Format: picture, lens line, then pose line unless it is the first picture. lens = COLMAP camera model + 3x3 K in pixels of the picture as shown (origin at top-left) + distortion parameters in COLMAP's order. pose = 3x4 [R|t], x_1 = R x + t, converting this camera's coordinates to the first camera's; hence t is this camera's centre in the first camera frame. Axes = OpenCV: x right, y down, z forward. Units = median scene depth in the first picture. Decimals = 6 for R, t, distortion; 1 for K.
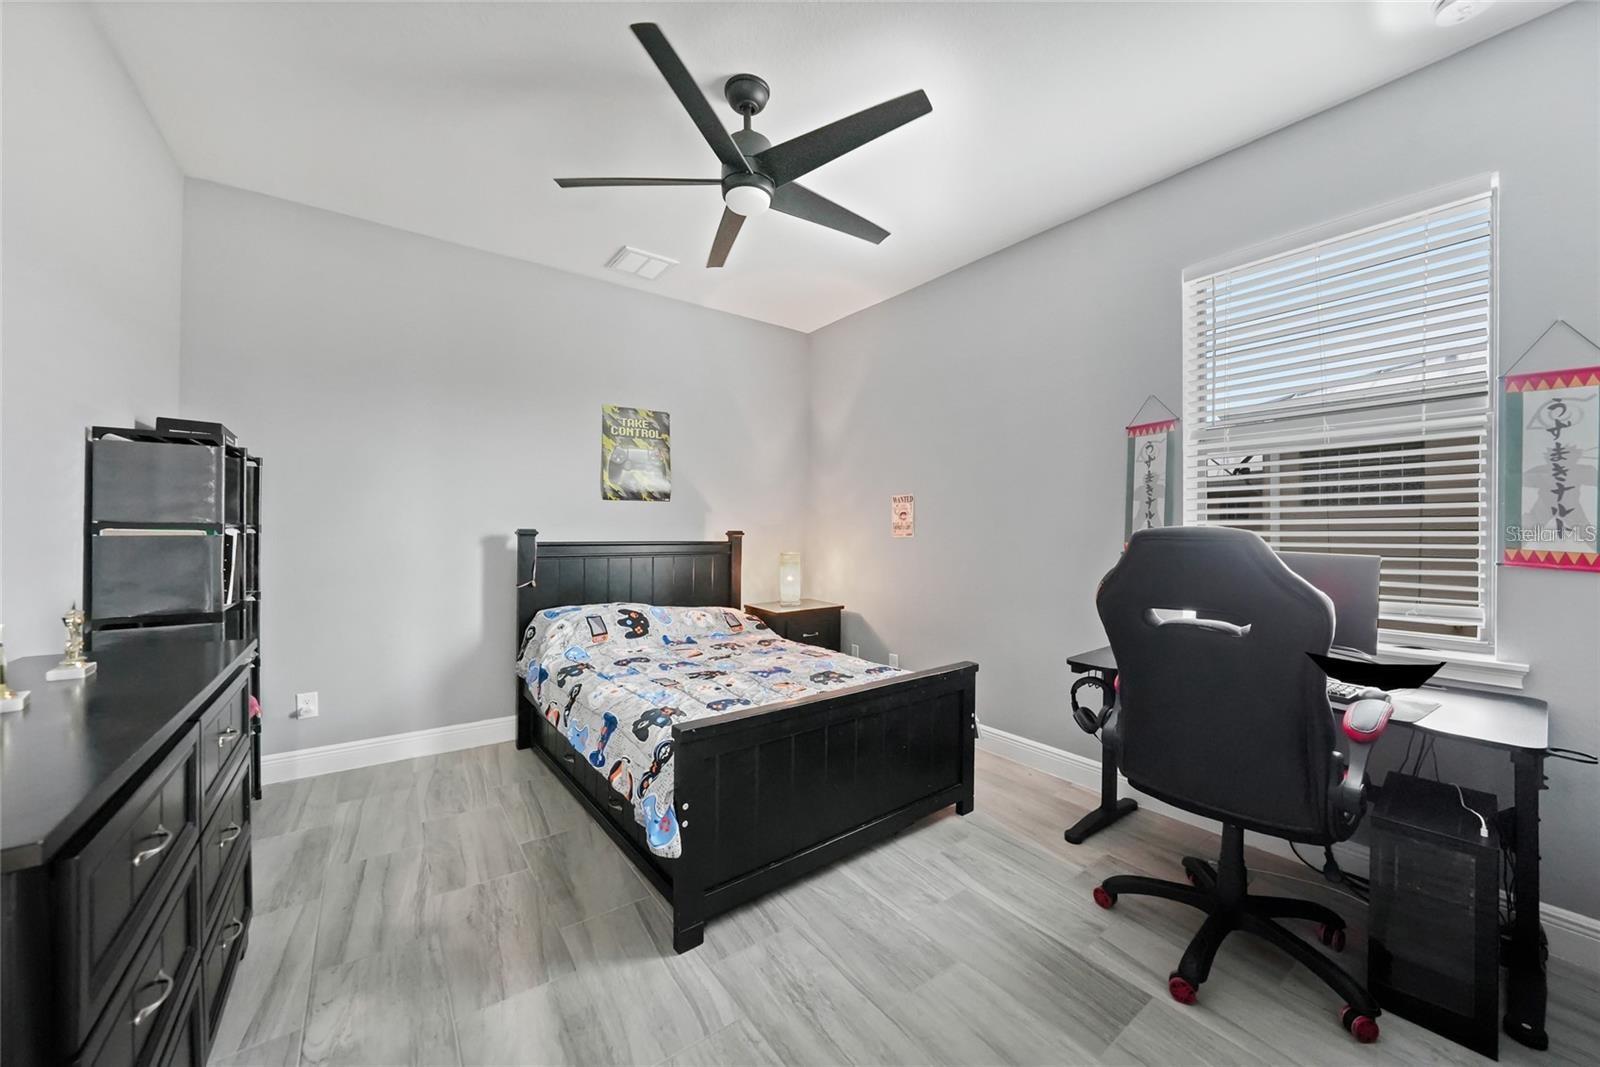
lens RADIAL K [[561.5, 0, 802.7], [0, 561.5, 530.4], [0, 0, 1]] dist [-0.028767, 0.006834]
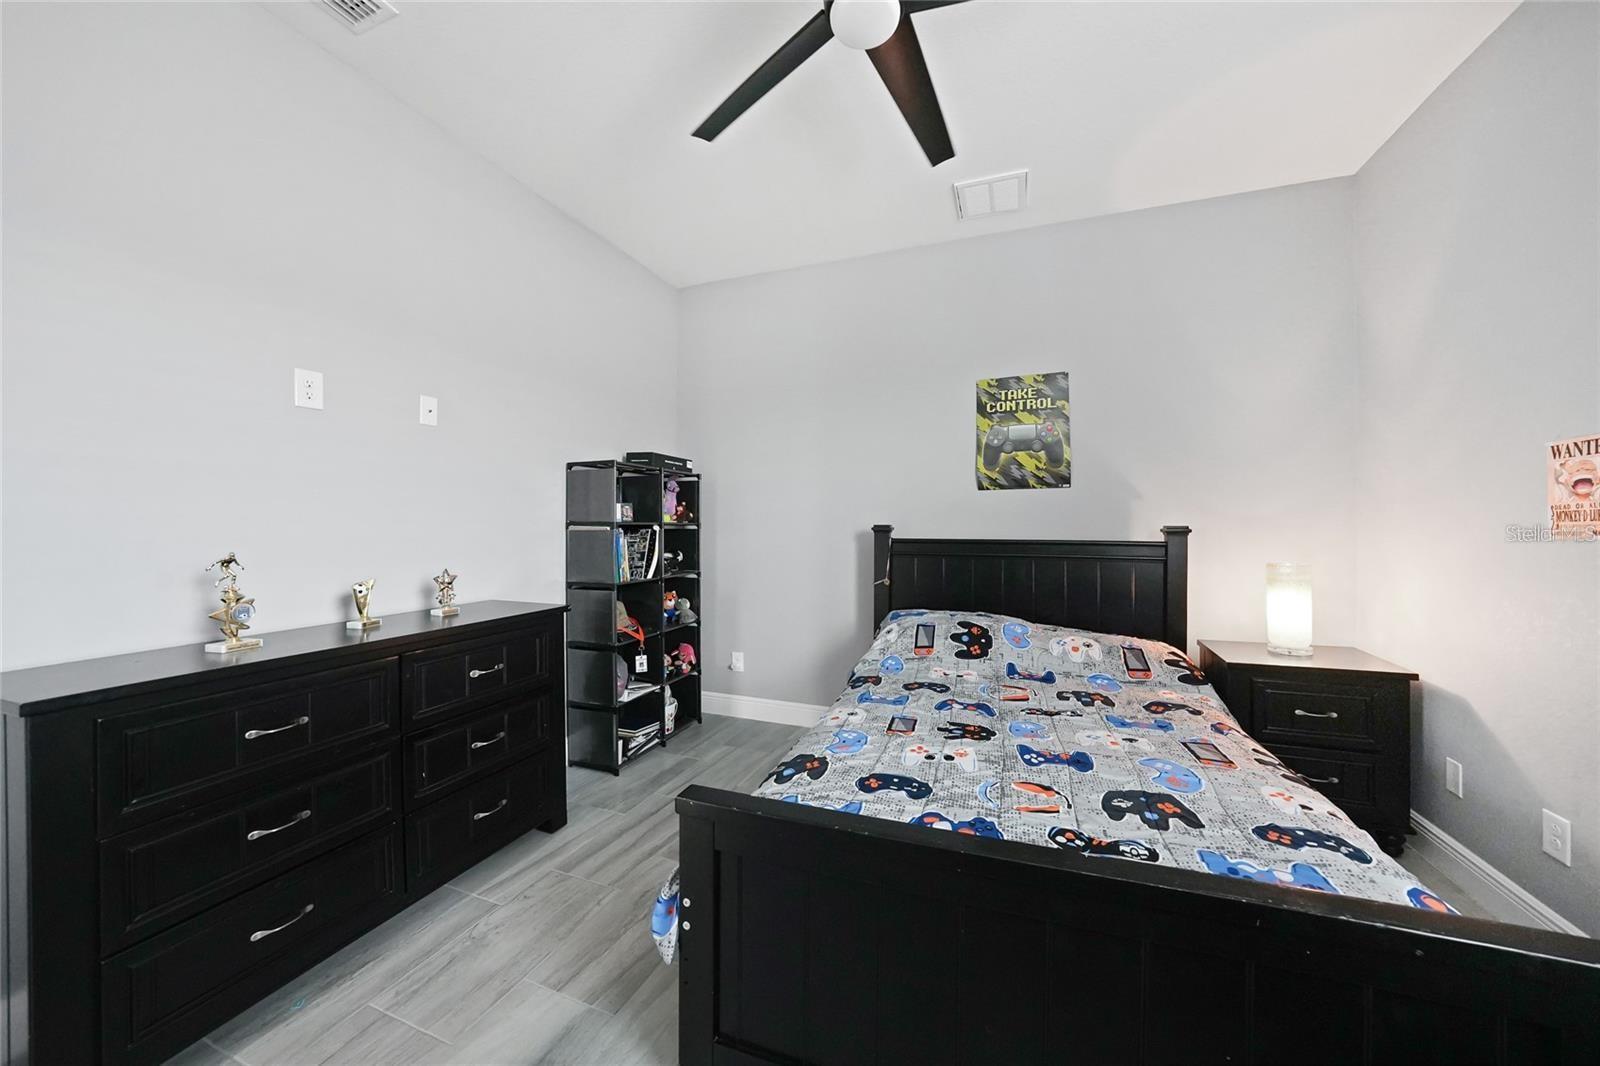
lens RADIAL K [[551.5, 0, 802.2], [0, 551.5, 521.6], [0, 0, 1]] dist [-0.027434, 0.006130]
pose [[0.541781, -0.010712, -0.840452, 0.233440], [0.002726, 0.999936, -0.010988, 0.002007], [0.840516, 0.003662, 0.541775, 0.360250]]
